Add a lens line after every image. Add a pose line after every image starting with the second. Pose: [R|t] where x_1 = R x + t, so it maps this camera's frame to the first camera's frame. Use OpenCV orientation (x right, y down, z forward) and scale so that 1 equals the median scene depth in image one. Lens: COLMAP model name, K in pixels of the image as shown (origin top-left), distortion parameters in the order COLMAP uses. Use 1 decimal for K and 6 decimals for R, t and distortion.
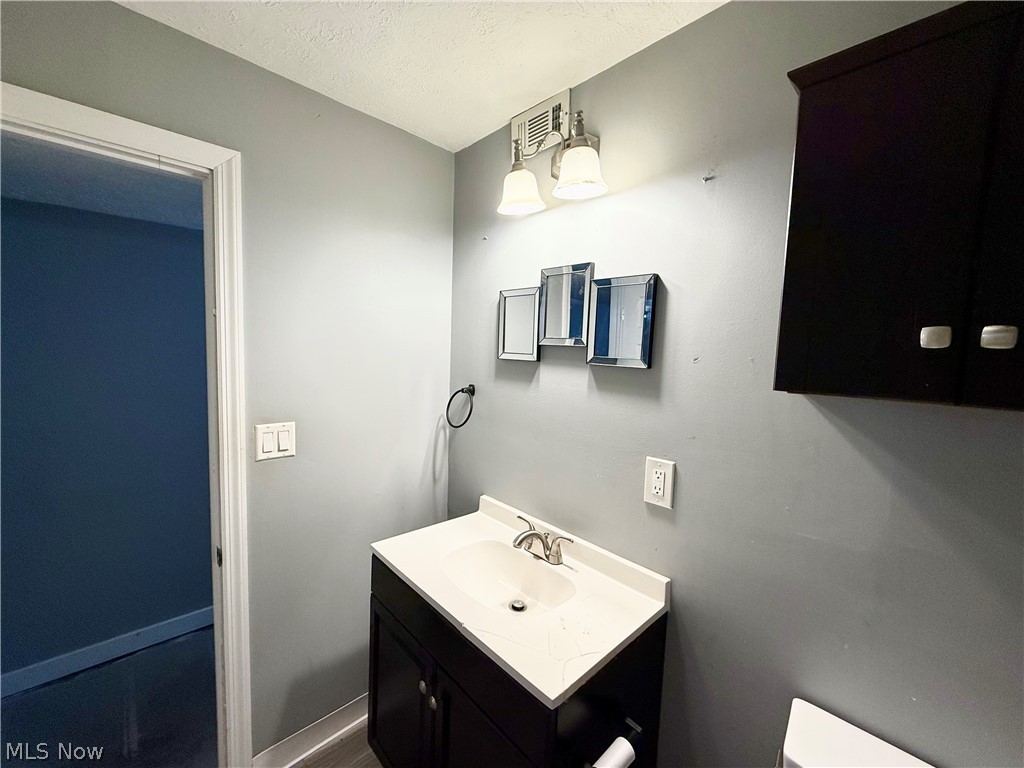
lens RADIAL K [[408.1, 0, 508.7], [0, 408.1, 383.8], [0, 0, 1]] dist [-0.000613, 0.000104]
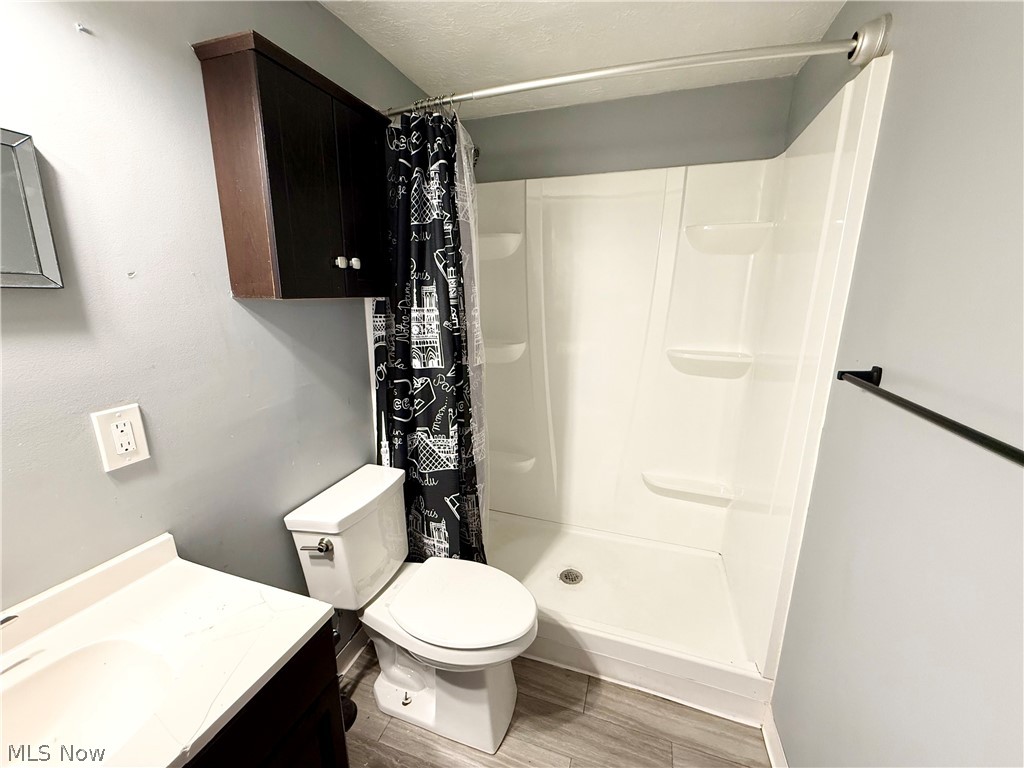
lens RADIAL K [[408.1, 0, 508.7], [0, 408.1, 383.8], [0, 0, 1]] dist [-0.000613, 0.000104]
pose [[-0.452189, -0.236242, 0.860067, -0.632871], [0.049617, 0.956129, 0.288714, -0.045588], [-0.890541, 0.173227, -0.420629, 0.674457]]
